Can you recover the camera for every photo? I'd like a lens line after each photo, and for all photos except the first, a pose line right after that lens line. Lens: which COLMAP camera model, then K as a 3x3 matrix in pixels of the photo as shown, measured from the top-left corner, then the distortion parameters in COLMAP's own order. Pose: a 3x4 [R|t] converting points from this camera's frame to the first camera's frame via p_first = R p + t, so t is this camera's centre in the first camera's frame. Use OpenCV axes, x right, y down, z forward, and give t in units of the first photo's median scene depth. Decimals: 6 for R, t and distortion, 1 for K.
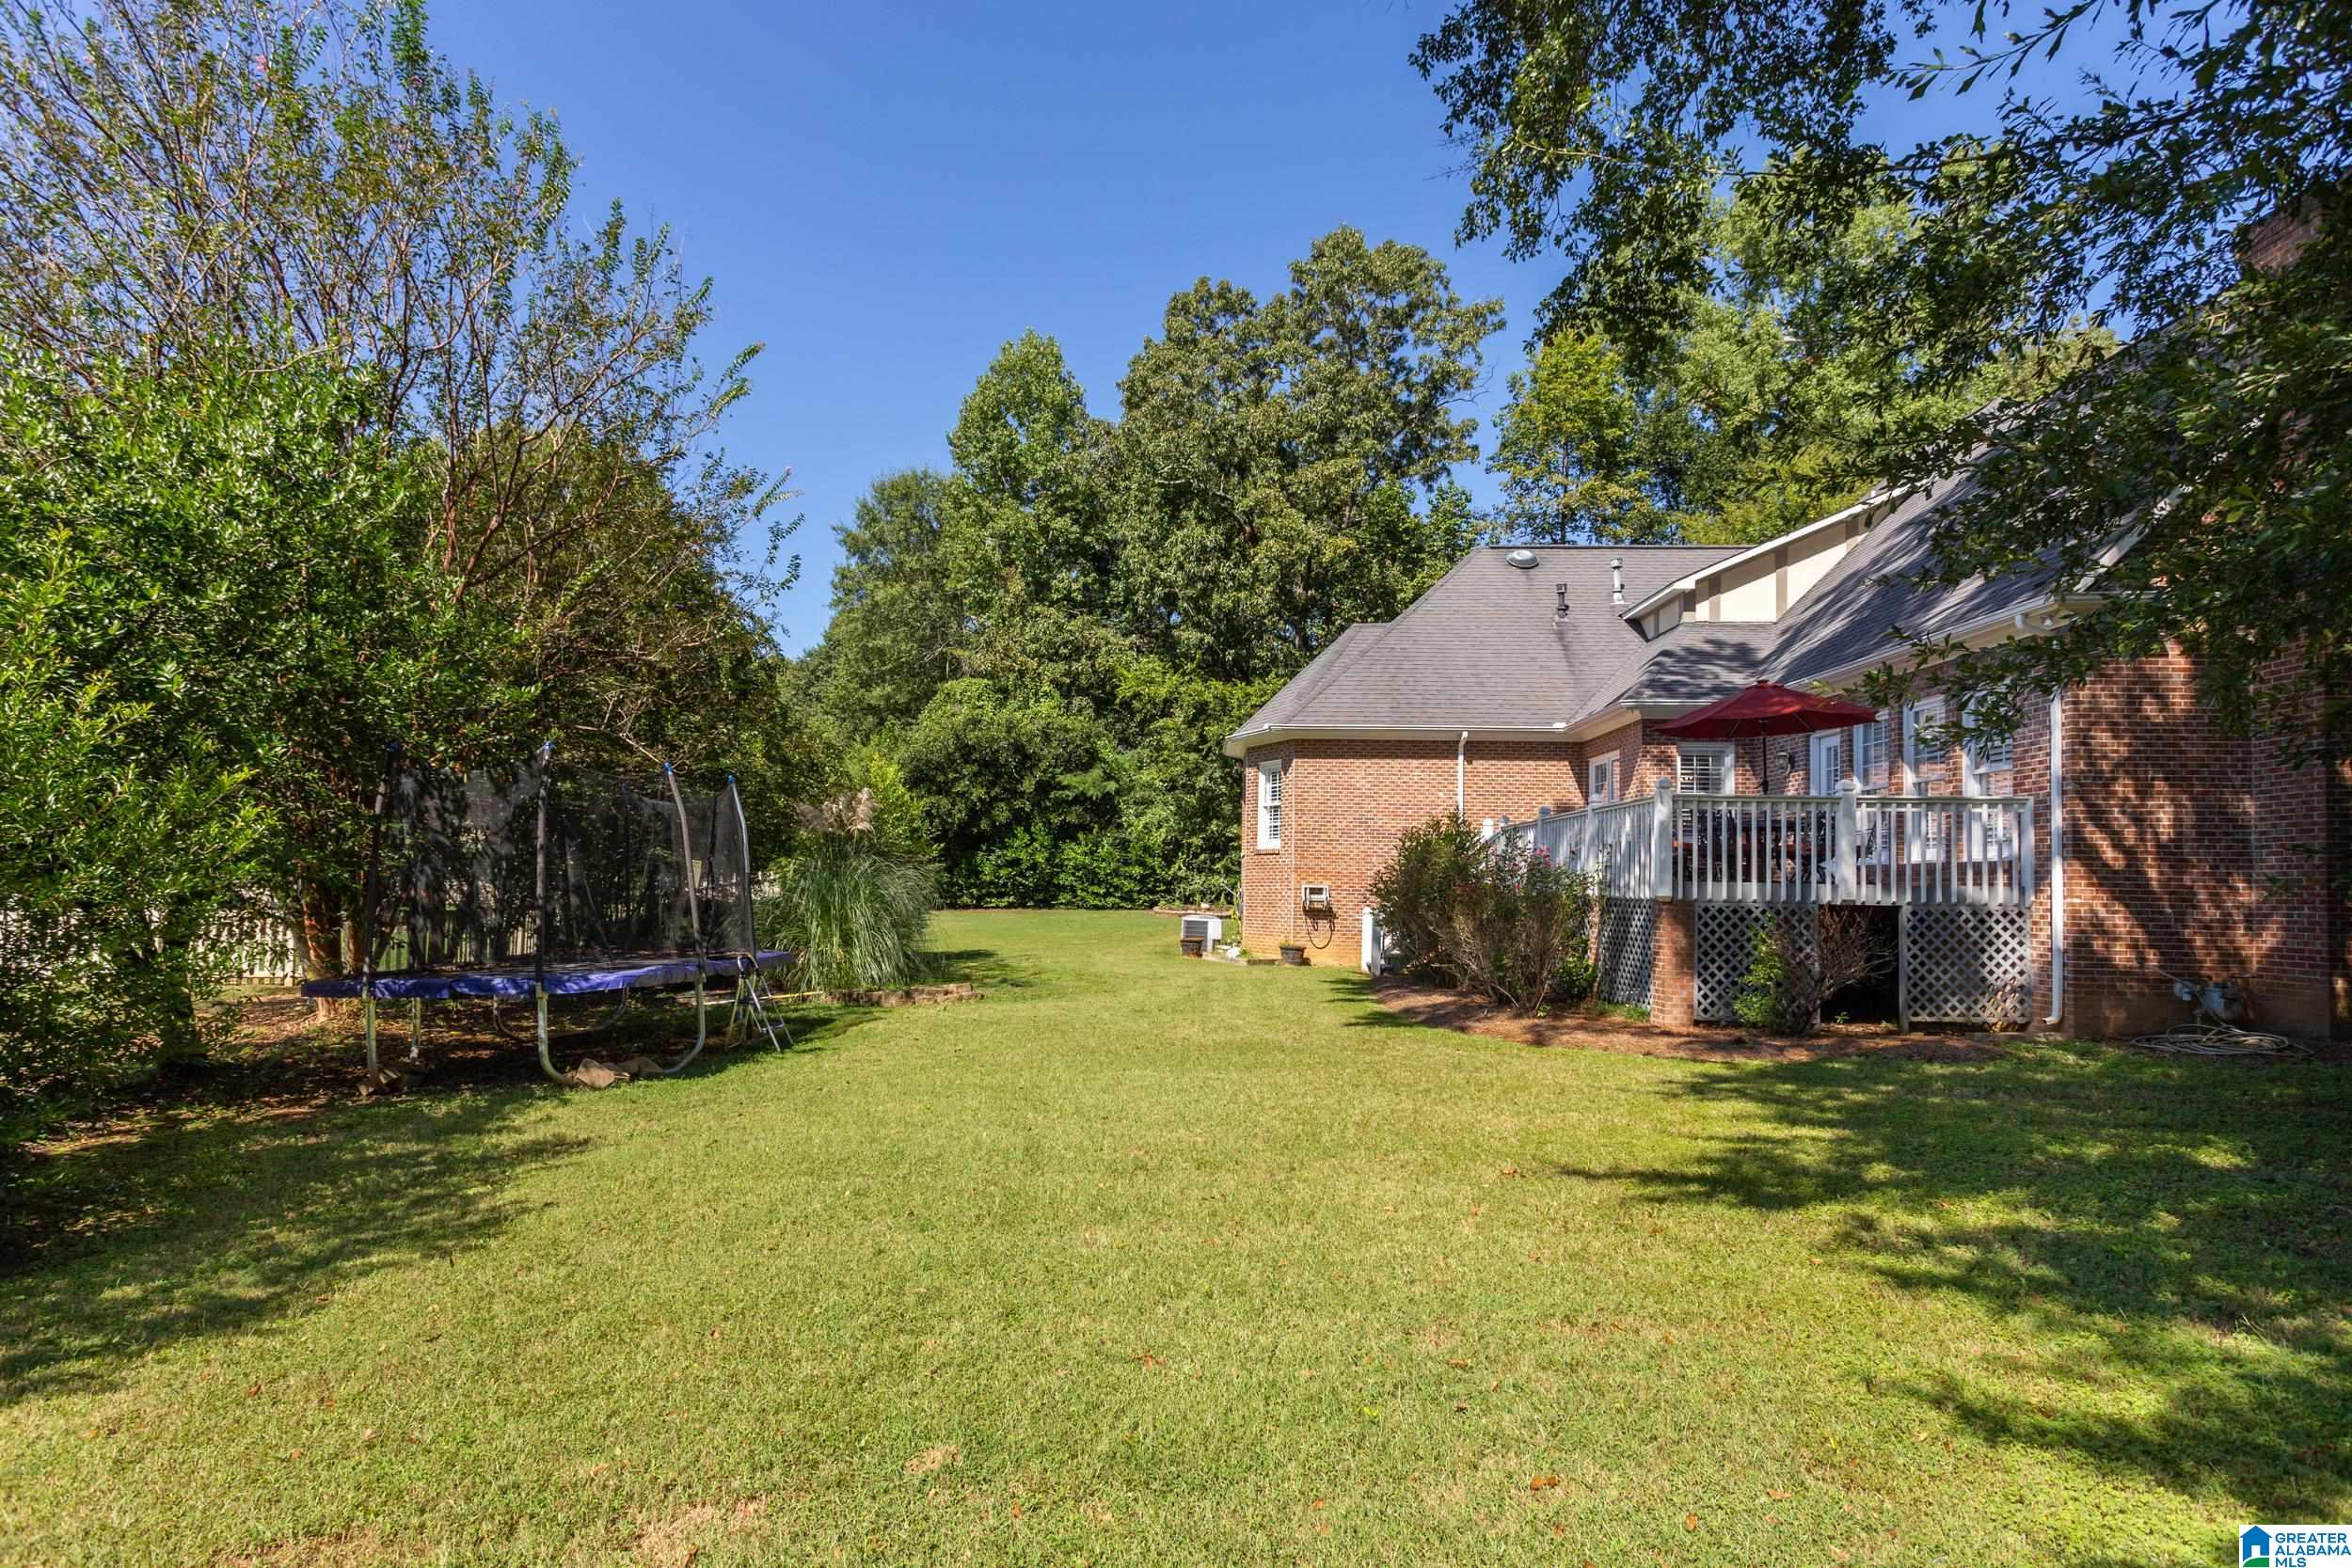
lens RADIAL K [[1143.5, 0, 1172.3], [0, 1143.5, 827.5], [0, 0, 1]] dist [0.002181, 0.000457]
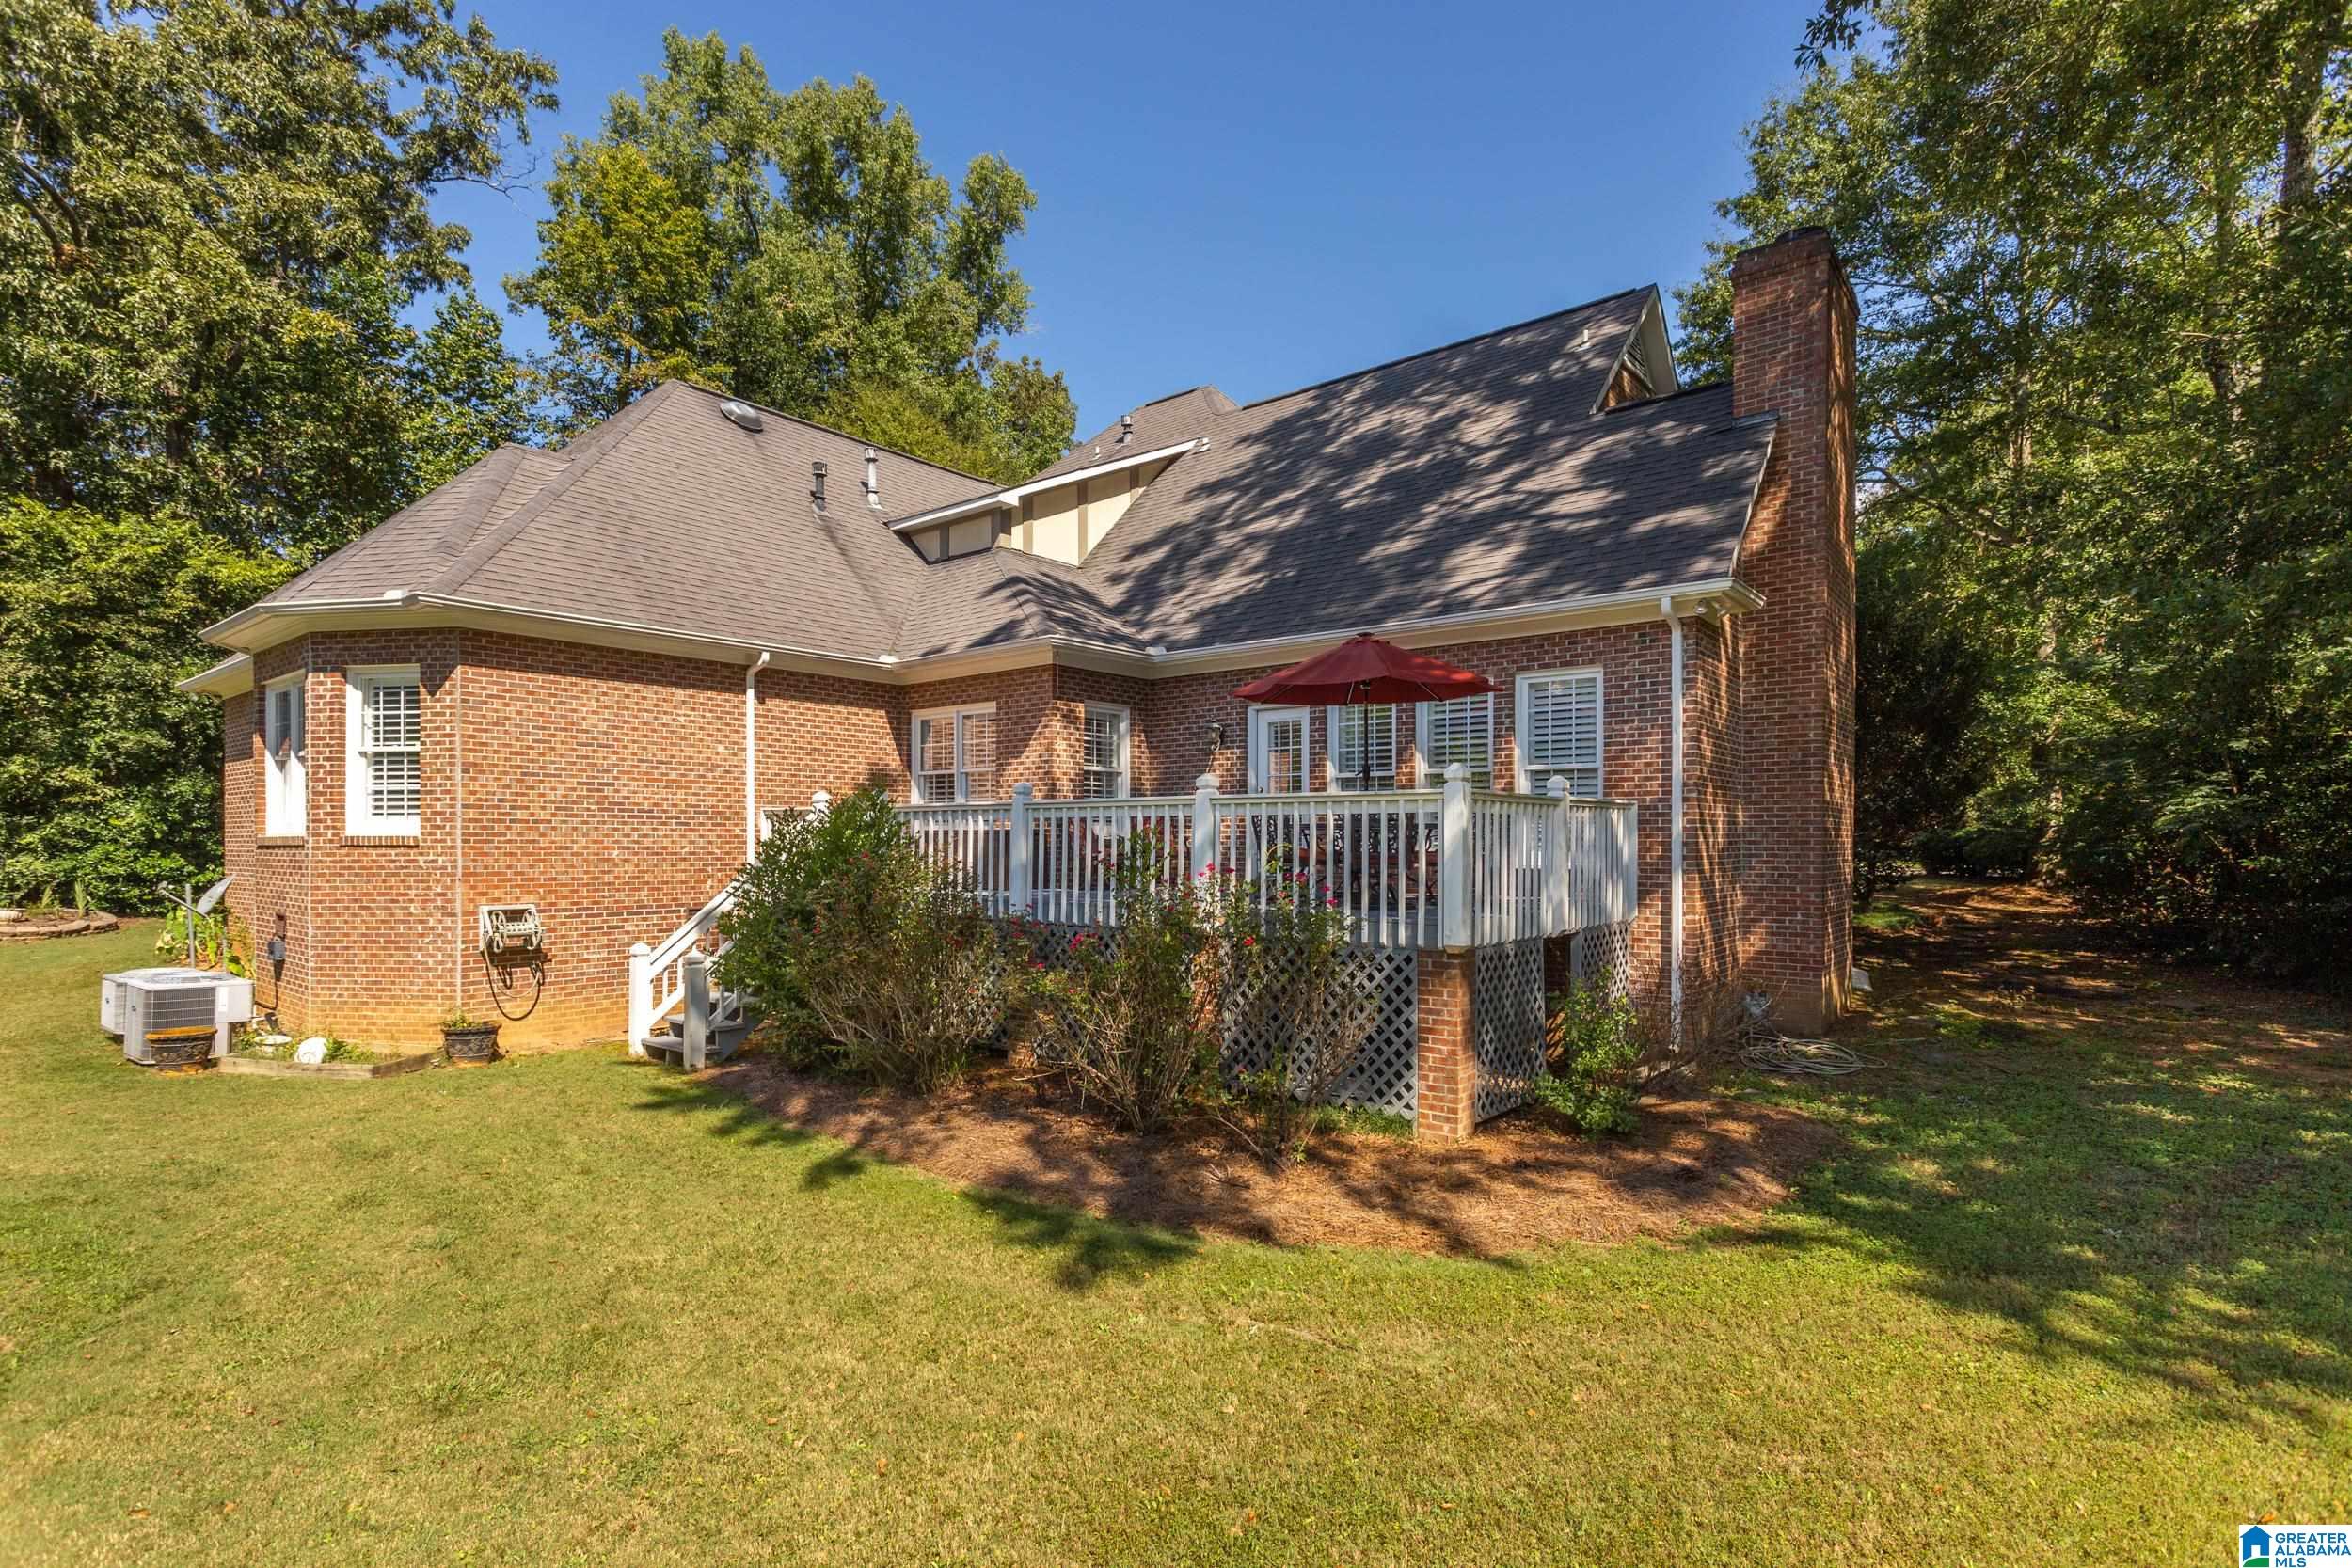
lens RADIAL K [[1143.5, 0, 1172.3], [0, 1143.5, 827.5], [0, 0, 1]] dist [0.002181, 0.000457]
pose [[0.610714, -0.003967, 0.791841, -0.098856], [-0.031560, 0.999071, 0.029347, -0.010510], [-0.791222, -0.042913, 0.610021, 0.376353]]
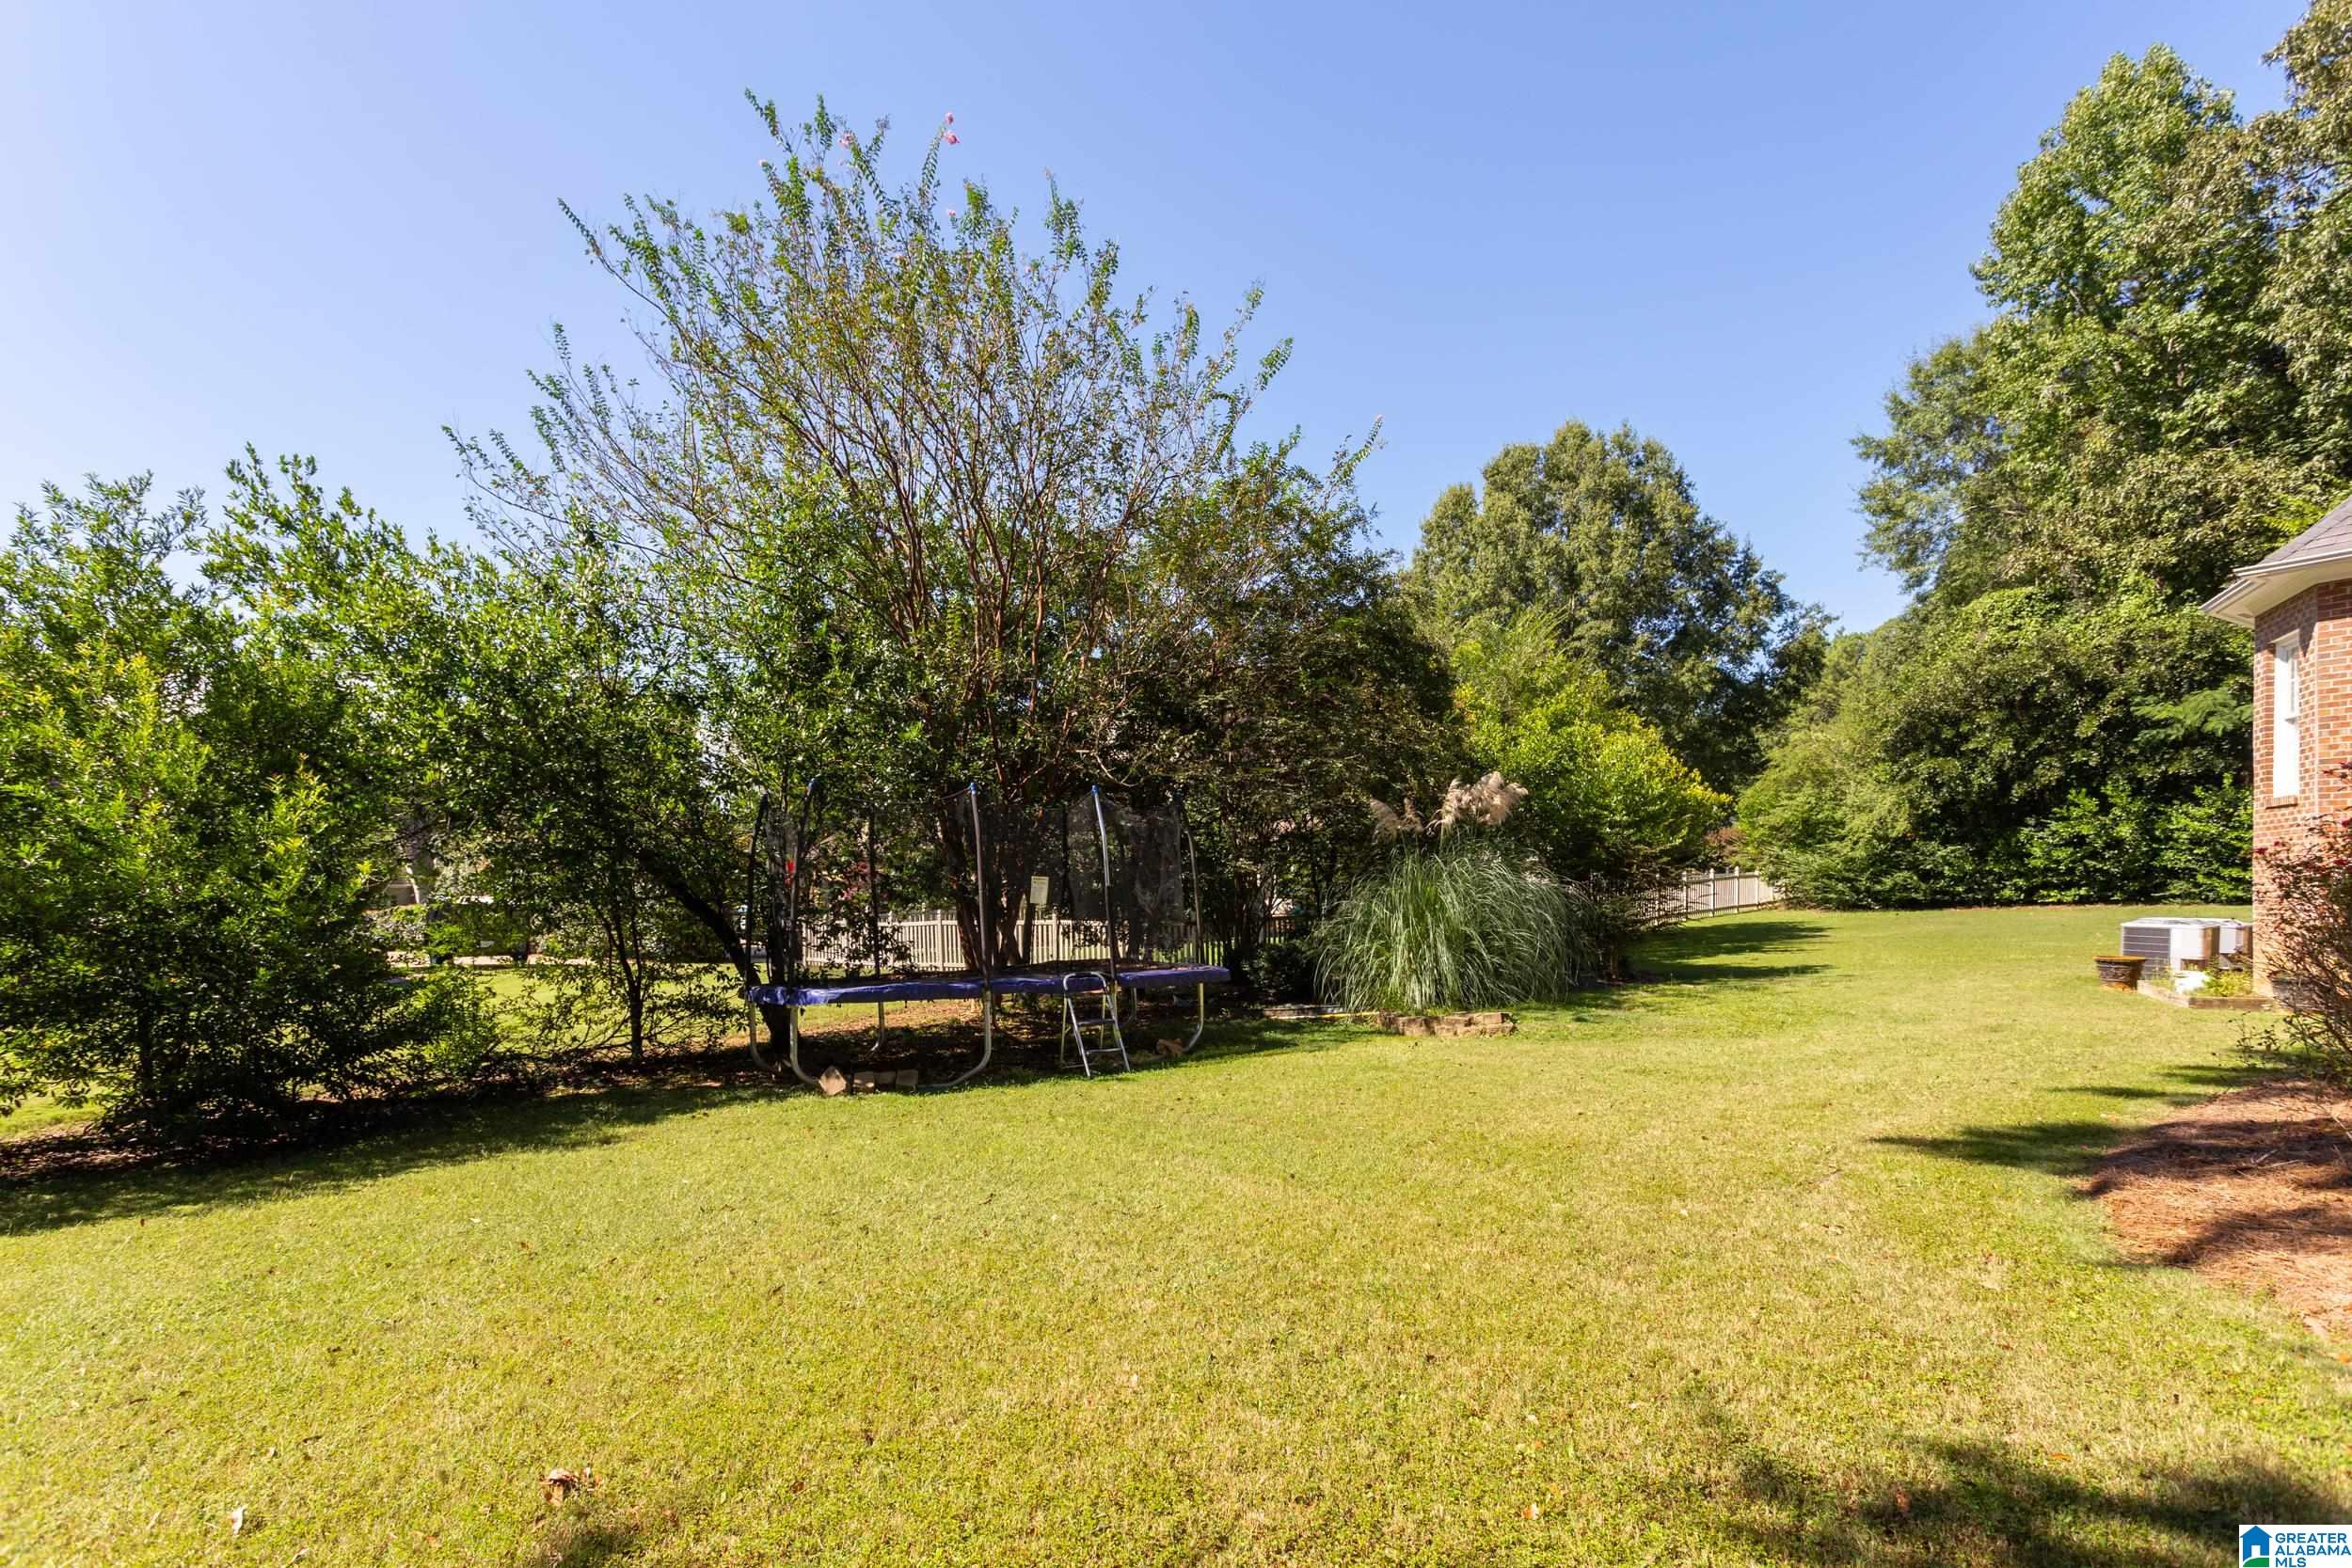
lens RADIAL K [[1159.2, 0, 1175.8], [0, 1159.2, 918.3], [0, 0, 1]] dist [0.001968, 0.000318]
pose [[0.600178, -0.003051, -0.799861, 0.192278], [0.067993, 0.996568, 0.047217, 0.014201], [0.796972, -0.082724, 0.598325, 0.232627]]
